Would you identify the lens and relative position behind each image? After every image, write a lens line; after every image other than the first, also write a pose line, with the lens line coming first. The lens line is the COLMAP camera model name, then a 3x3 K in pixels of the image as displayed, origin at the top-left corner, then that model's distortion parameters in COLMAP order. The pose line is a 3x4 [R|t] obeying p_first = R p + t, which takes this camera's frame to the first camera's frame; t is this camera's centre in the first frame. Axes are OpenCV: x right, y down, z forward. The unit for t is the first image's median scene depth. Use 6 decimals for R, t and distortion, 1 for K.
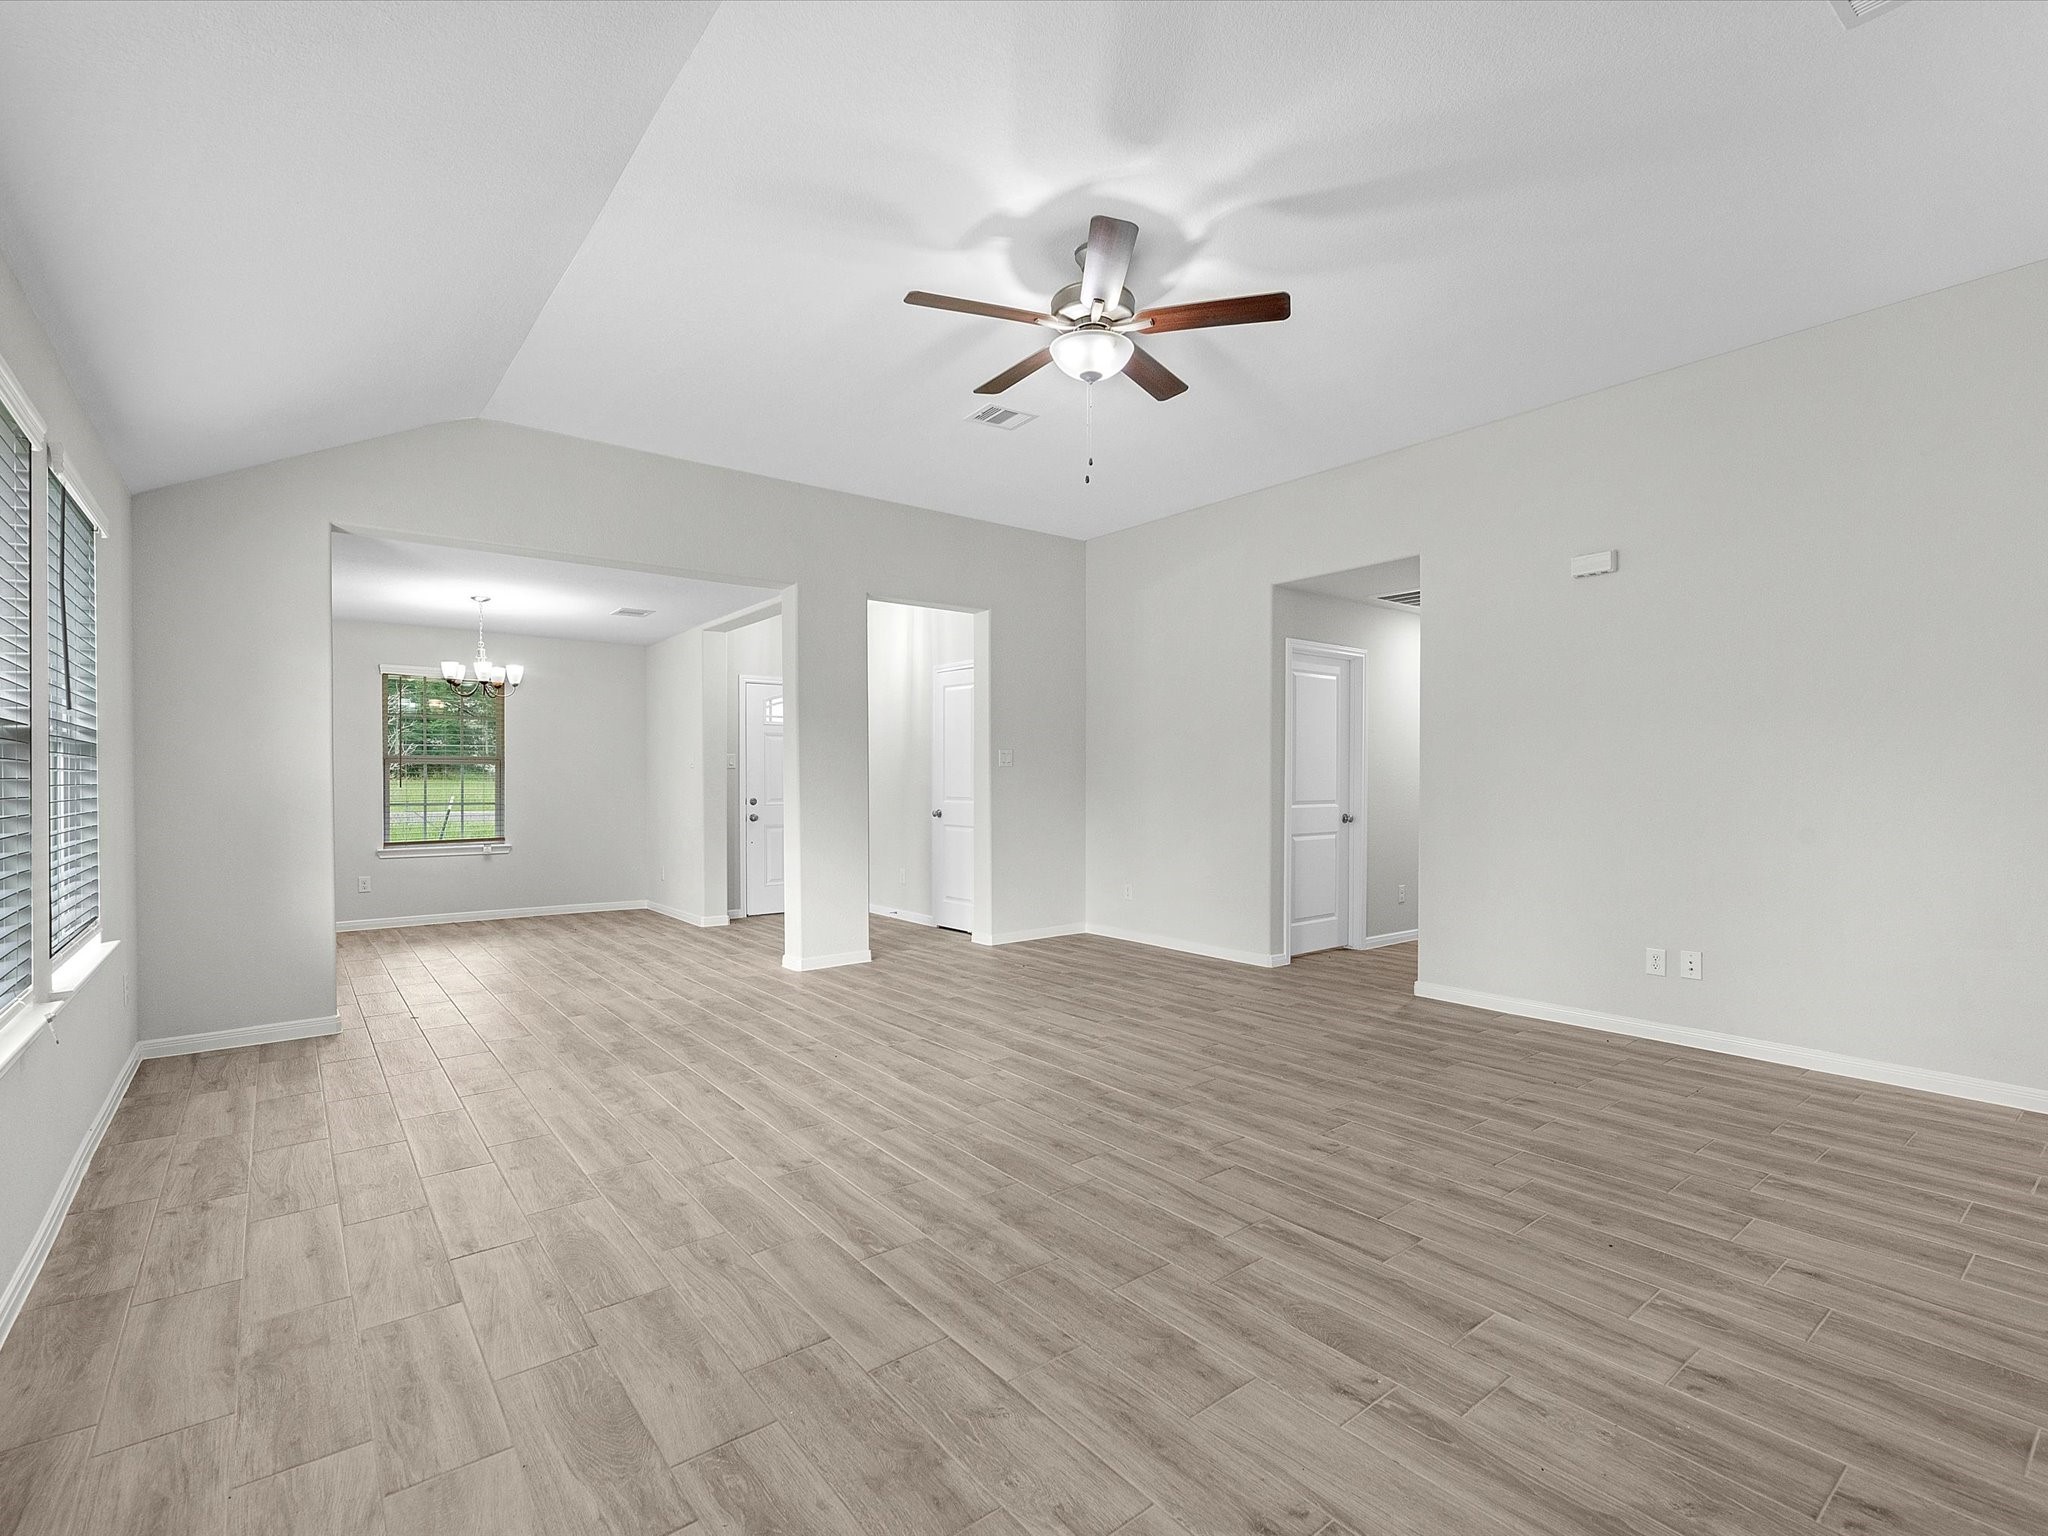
lens RADIAL K [[940.0, 0, 1019.9], [0, 940.0, 782.5], [0, 0, 1]] dist [0.000238, 0.000088]
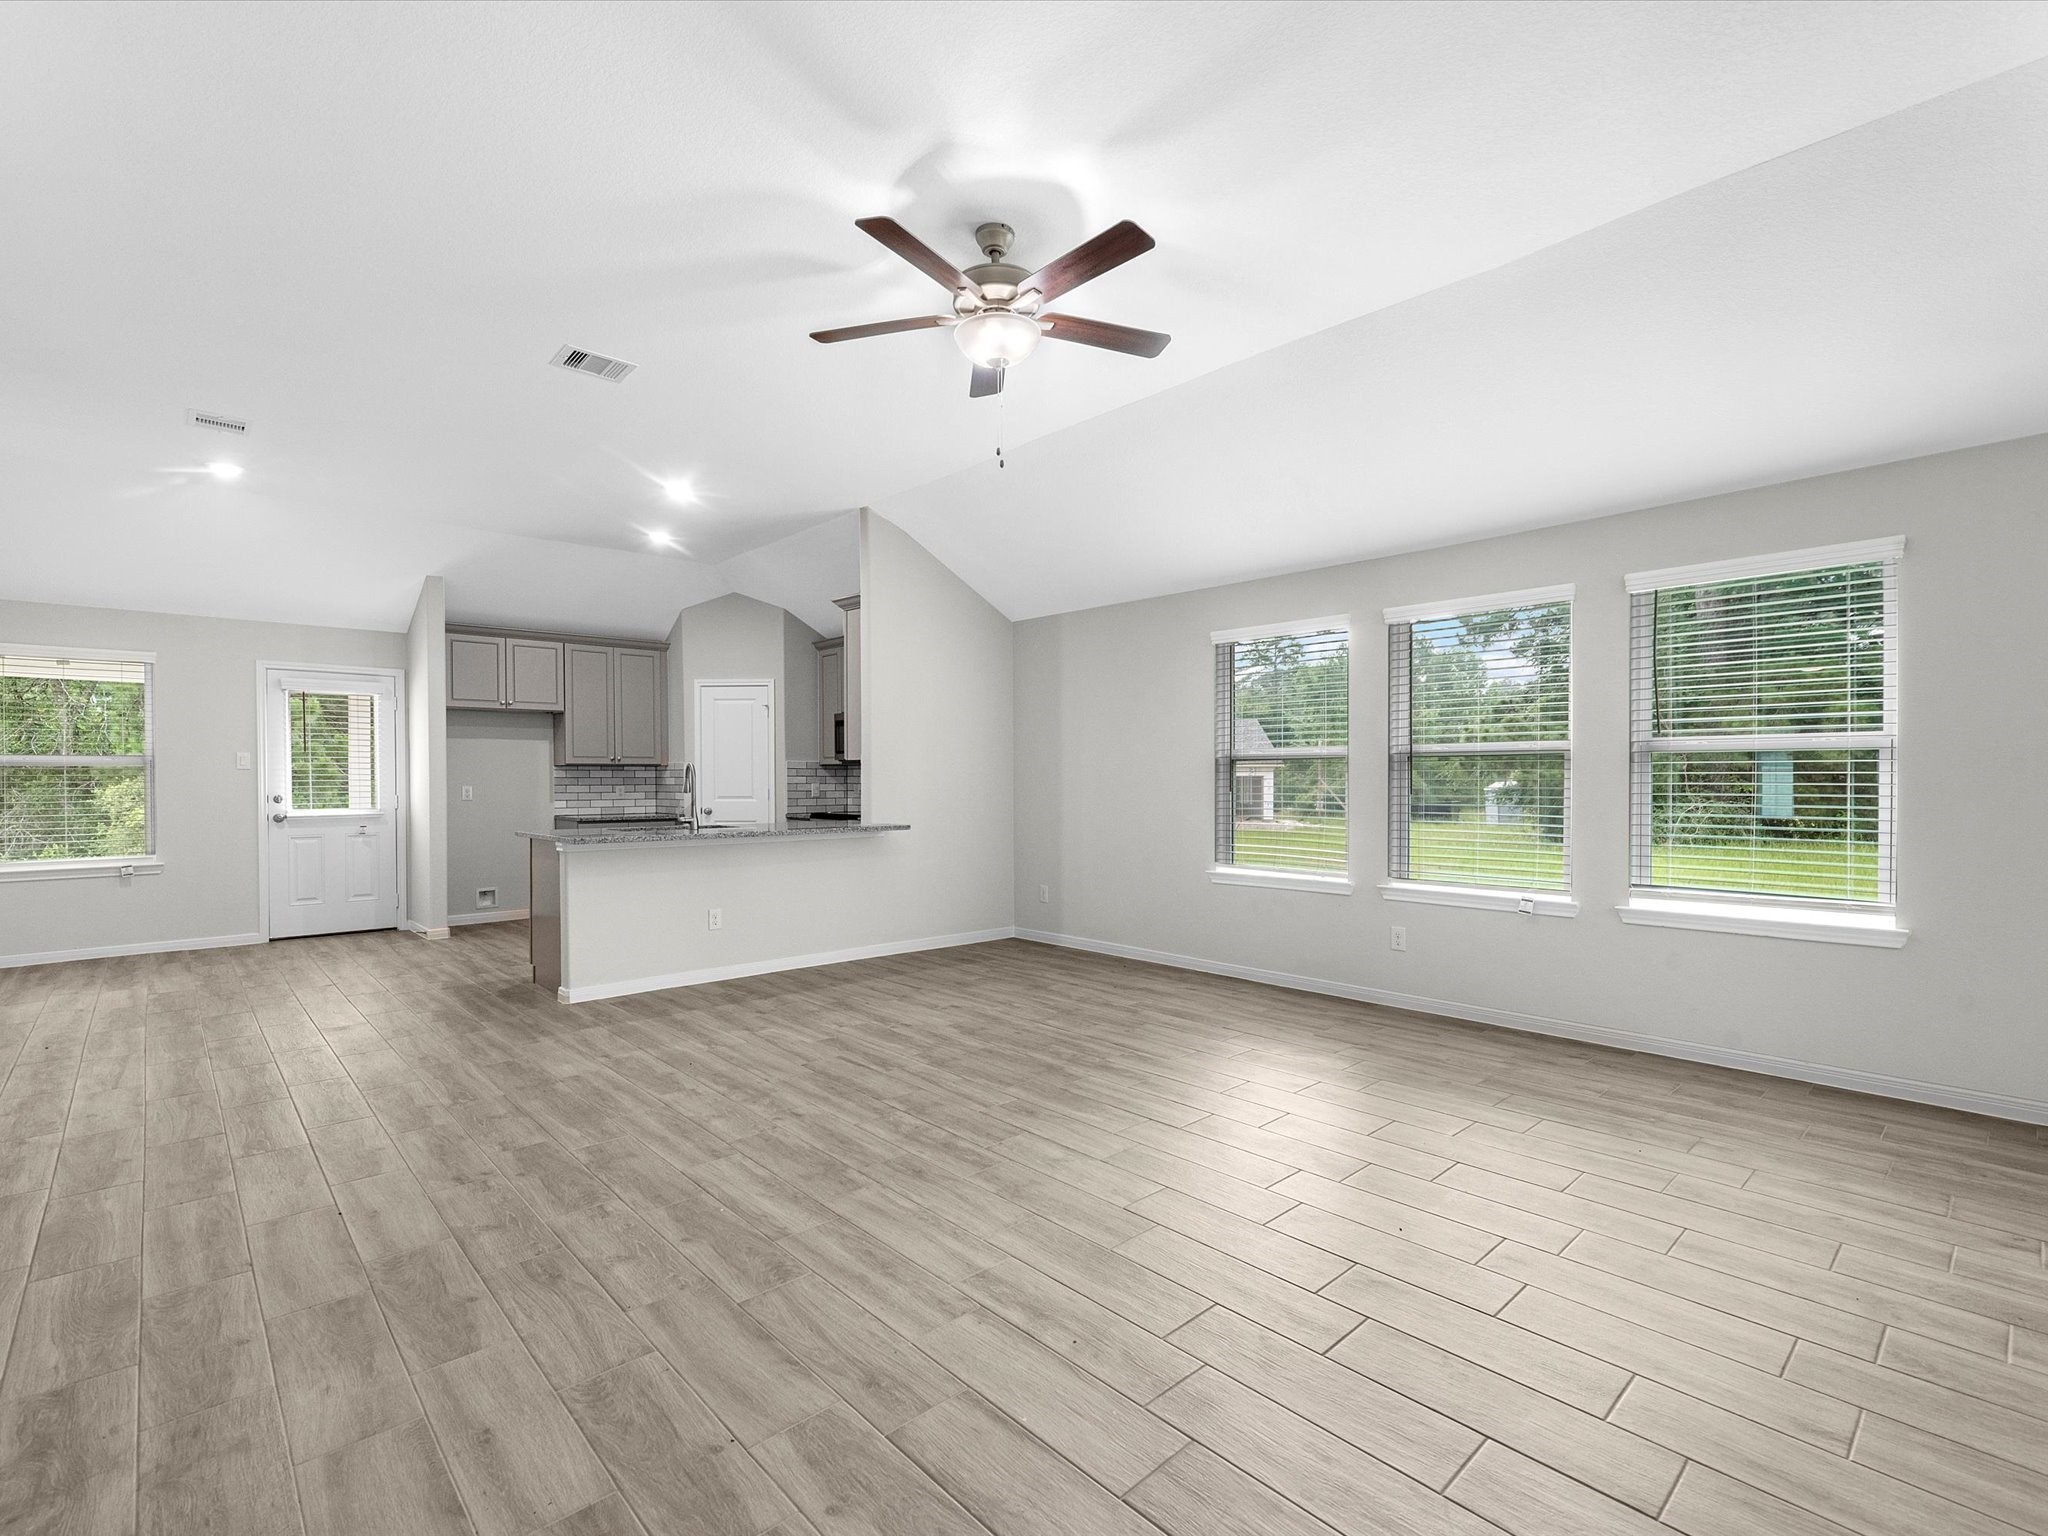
lens RADIAL K [[940.0, 0, 1029.0], [0, 940.0, 756.5], [0, 0, 1]] dist [0.000238, 0.000088]
pose [[-0.996817, -0.000704, -0.079723, 0.143888], [0.000656, 0.999855, -0.017028, -0.016753], [0.079723, -0.017026, -0.996672, 2.317168]]
